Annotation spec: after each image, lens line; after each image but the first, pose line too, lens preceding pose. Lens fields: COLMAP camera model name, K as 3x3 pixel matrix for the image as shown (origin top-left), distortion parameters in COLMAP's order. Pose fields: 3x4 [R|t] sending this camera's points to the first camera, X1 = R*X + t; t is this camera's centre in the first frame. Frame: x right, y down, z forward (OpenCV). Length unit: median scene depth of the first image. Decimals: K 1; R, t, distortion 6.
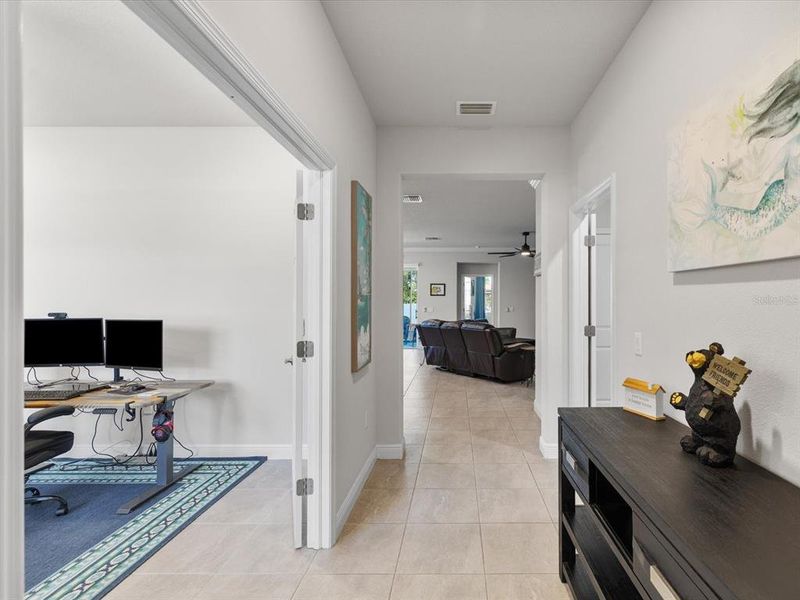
lens RADIAL K [[381.1, 0, 400.5], [0, 381.1, 302.4], [0, 0, 1]] dist [0.002807, 0.001050]
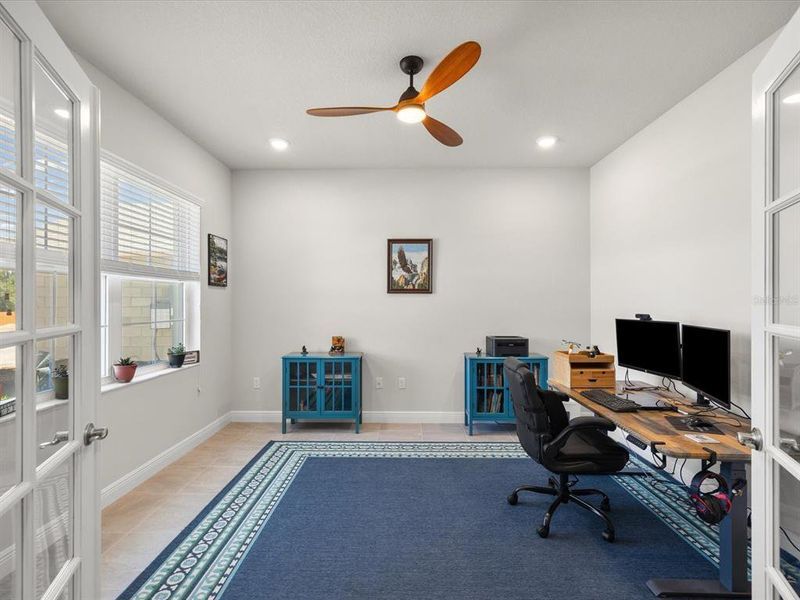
lens RADIAL K [[381.1, 0, 400.5], [0, 381.1, 302.4], [0, 0, 1]] dist [0.002807, 0.001050]
pose [[0.104220, -0.000662, -0.994554, -0.035629], [-0.003293, 0.999994, -0.001011, 0.001608], [0.994549, 0.003381, 0.104218, 0.321360]]
